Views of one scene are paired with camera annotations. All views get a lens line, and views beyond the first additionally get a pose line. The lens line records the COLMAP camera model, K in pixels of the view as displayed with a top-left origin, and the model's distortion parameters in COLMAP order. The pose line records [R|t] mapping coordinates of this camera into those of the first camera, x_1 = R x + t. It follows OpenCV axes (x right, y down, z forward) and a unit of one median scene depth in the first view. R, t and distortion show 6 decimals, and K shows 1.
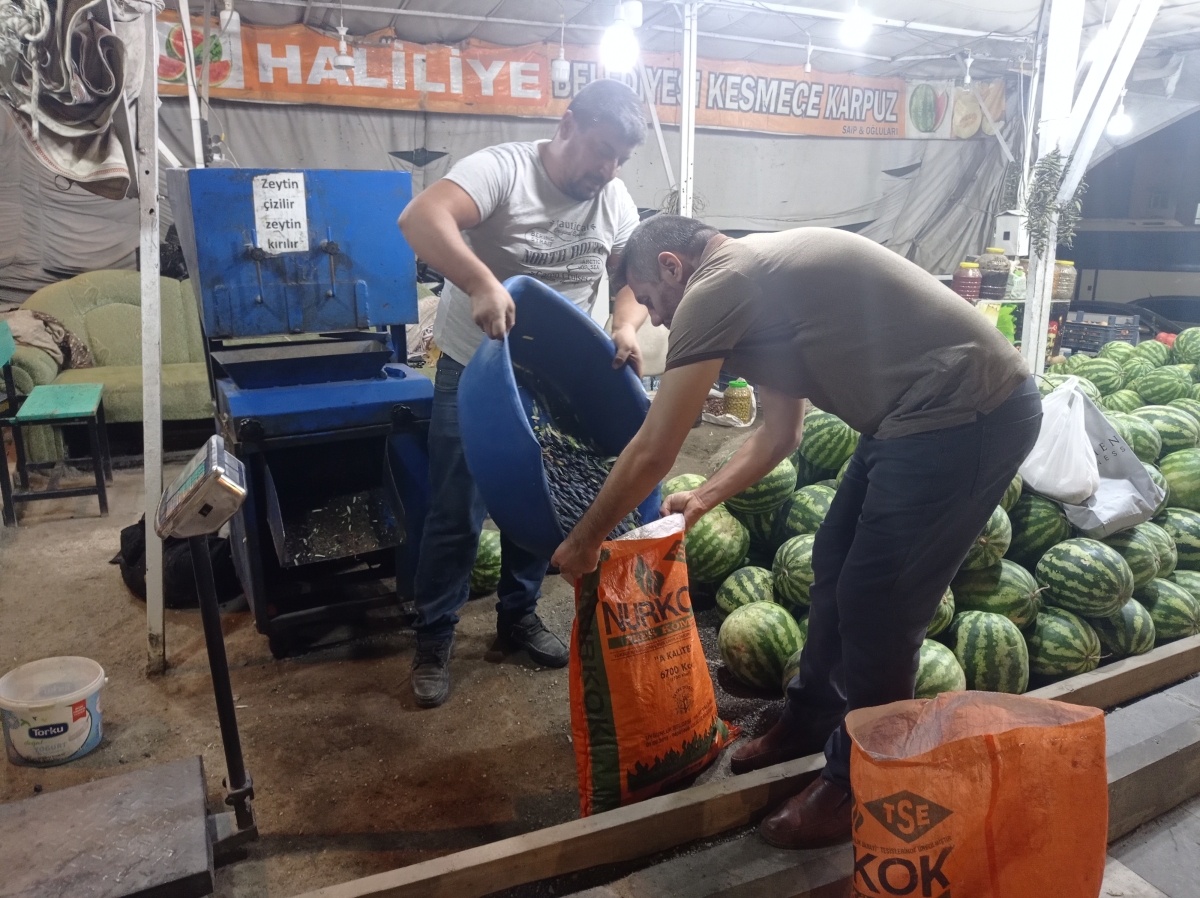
lens RADIAL K [[900.9, 0, 598.4], [0, 900.9, 448.2], [0, 0, 1]] dist [0.105469, -0.174255]
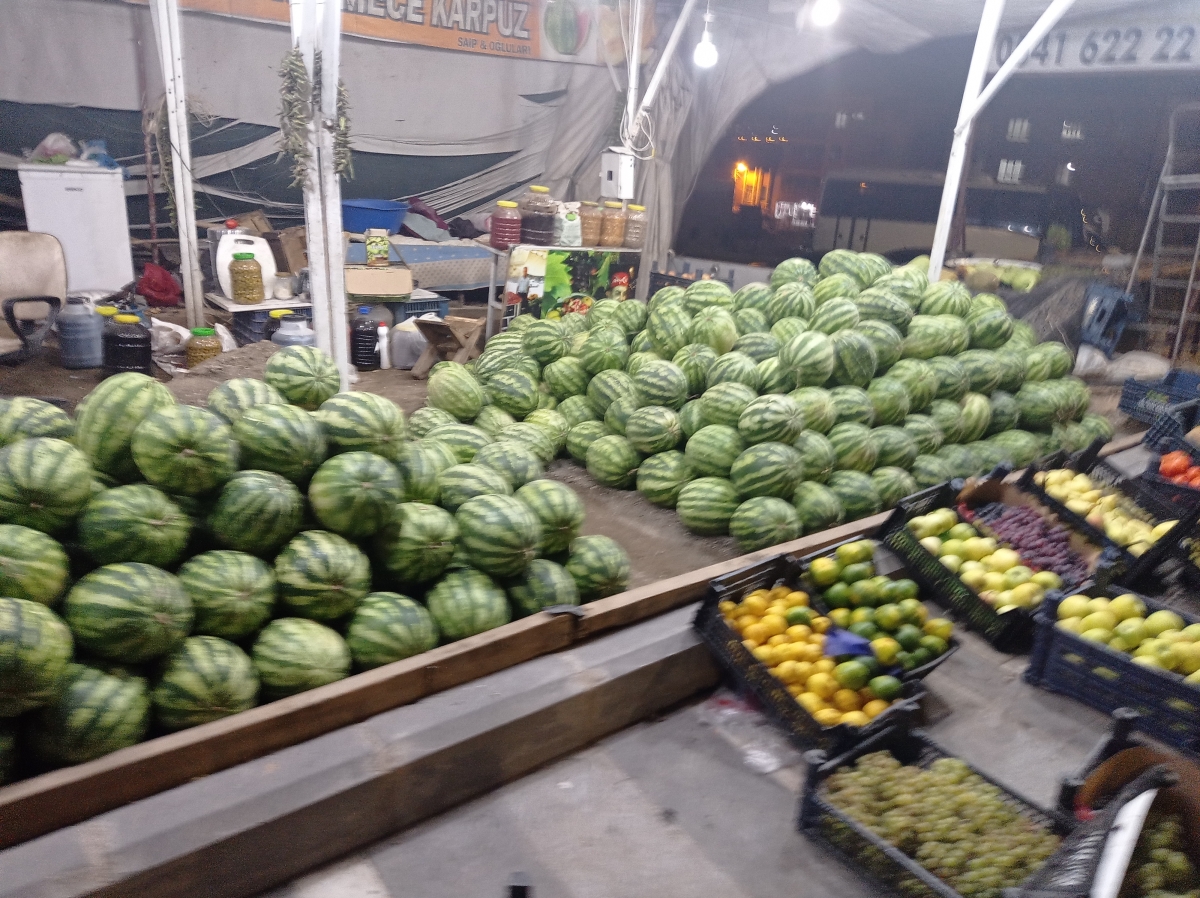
lens RADIAL K [[884.4, 0, 606.6], [0, 884.4, 455.2], [0, 0, 1]] dist [0.104819, -0.158297]
pose [[0.986868, 0.005333, 0.161438, 0.682826], [-0.018750, 0.996481, 0.081700, -0.057146], [-0.160434, -0.083654, 0.983495, 0.215545]]
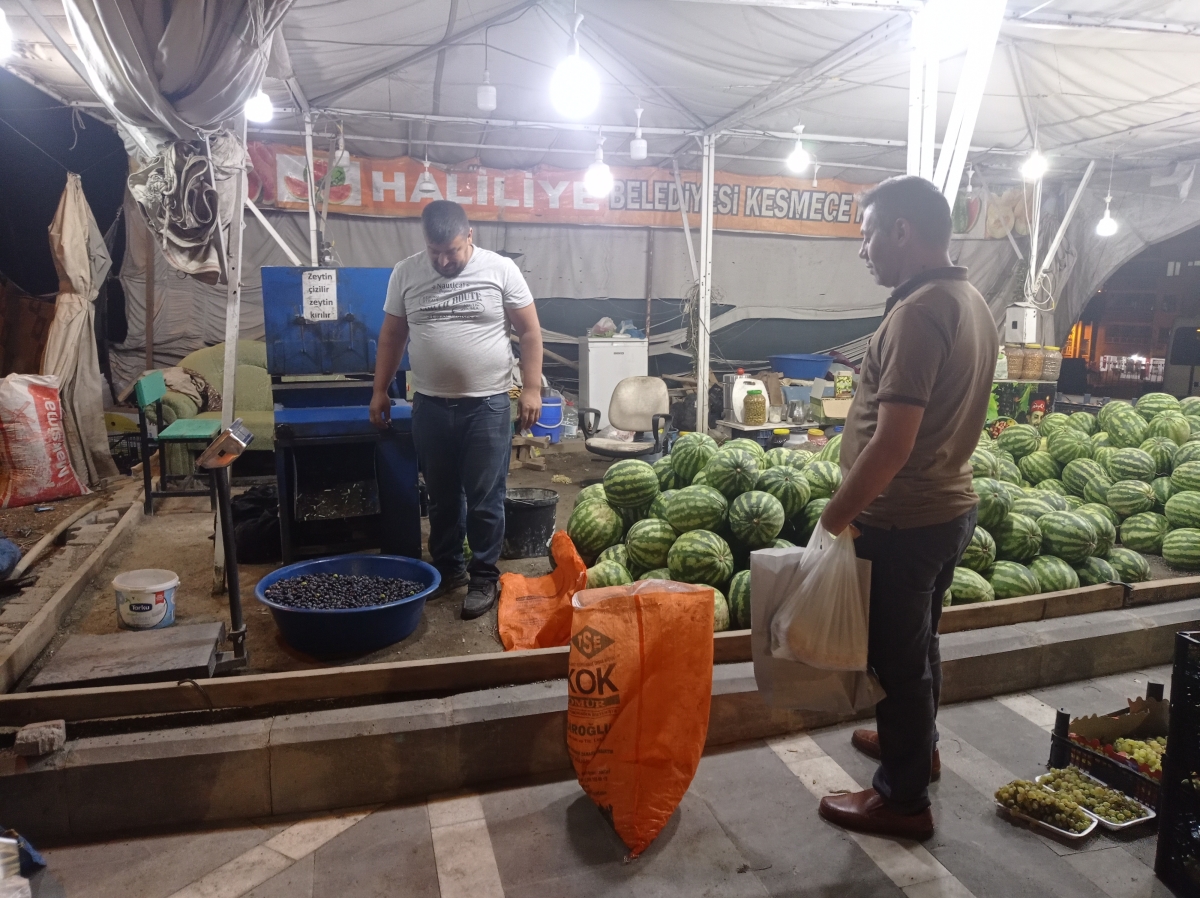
lens RADIAL K [[900.9, 0, 598.4], [0, 900.9, 448.2], [0, 0, 1]] dist [0.105469, -0.174255]
pose [[0.987076, 0.030918, -0.157239, 0.294927], [-0.046407, 0.994318, -0.095804, 0.099872], [0.153384, 0.101863, 0.982903, -0.327716]]
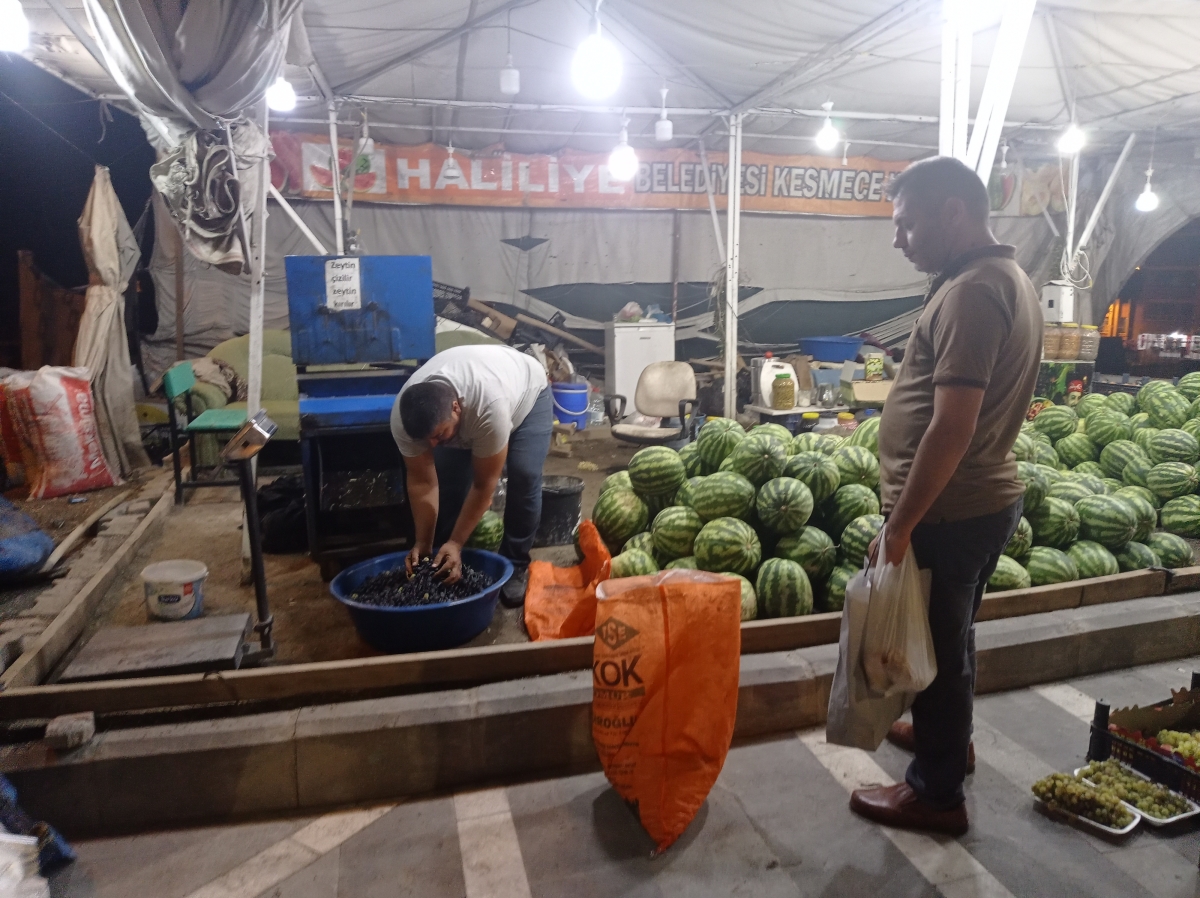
lens RADIAL K [[897.4, 0, 601.9], [0, 897.4, 448.3], [0, 0, 1]] dist [0.115217, -0.185948]
pose [[0.982275, 0.024282, -0.185866, 0.298500], [-0.039298, 0.996215, -0.077536, 0.094600], [0.183279, 0.083465, 0.979511, -0.310015]]
